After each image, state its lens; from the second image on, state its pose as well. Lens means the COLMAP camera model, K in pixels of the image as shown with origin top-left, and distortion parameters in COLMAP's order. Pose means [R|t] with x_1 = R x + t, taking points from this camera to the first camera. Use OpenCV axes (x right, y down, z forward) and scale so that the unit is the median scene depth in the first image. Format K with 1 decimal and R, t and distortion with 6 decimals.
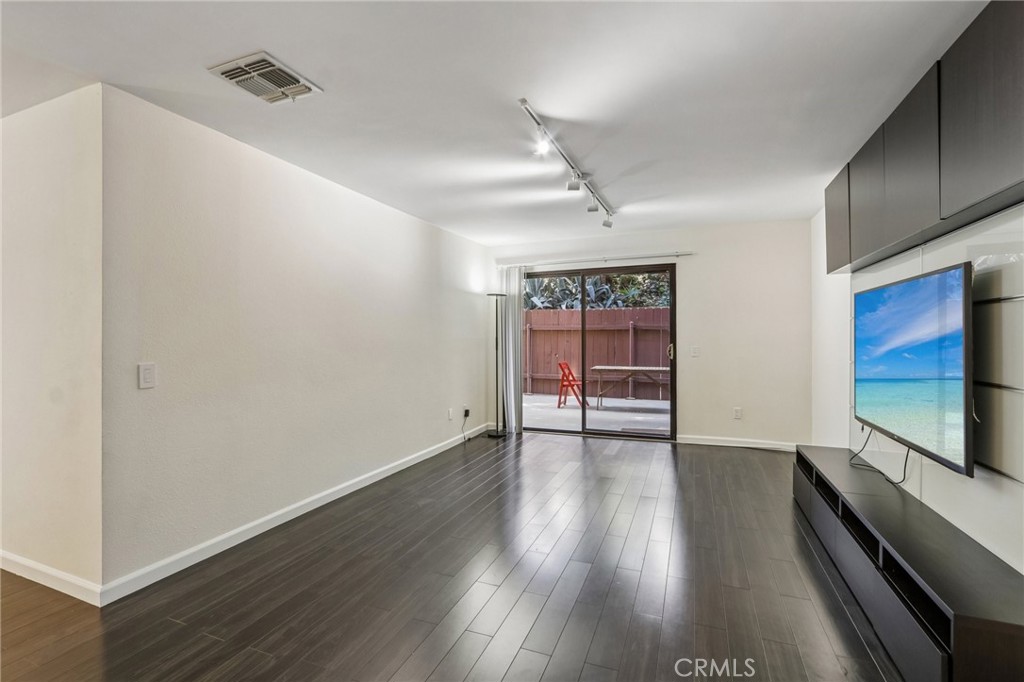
lens RADIAL K [[476.4, 0, 488.8], [0, 476.4, 336.1], [0, 0, 1]] dist [-0.015767, 0.000507]
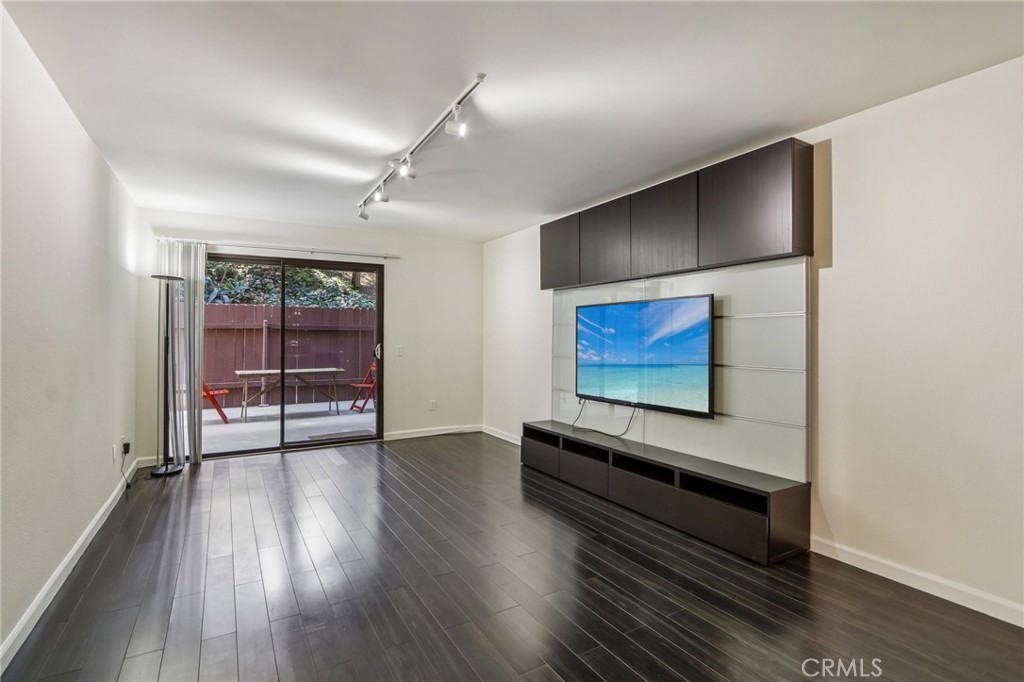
lens RADIAL K [[481.1, 0, 490.8], [0, 481.1, 336.4], [0, 0, 1]] dist [-0.013246, 0.000905]
pose [[0.611617, 0.006874, 0.791124, -0.273319], [-0.006050, 0.999974, -0.004011, 0.003026], [-0.791131, -0.002333, 0.611643, 0.180879]]
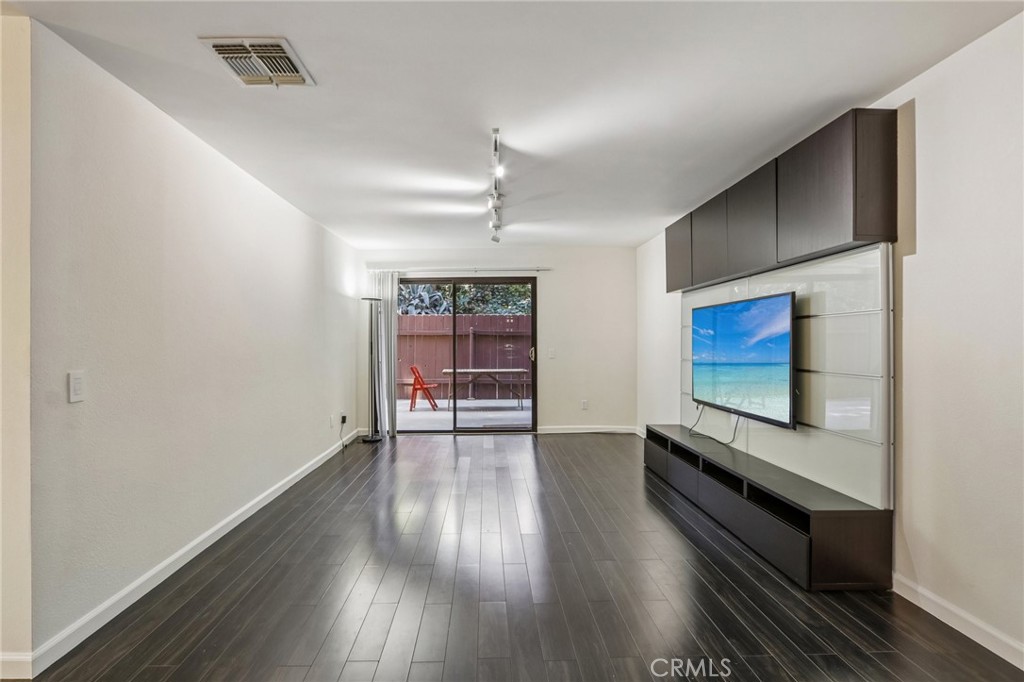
lens RADIAL K [[479.9, 0, 487.6], [0, 479.9, 342.7], [0, 0, 1]] dist [-0.014898, 0.000718]
pose [[0.917381, -0.000842, 0.398009, -0.170090], [-0.000093, 0.999997, 0.002328, 0.002481], [-0.398010, -0.002172, 0.917378, -0.014565]]
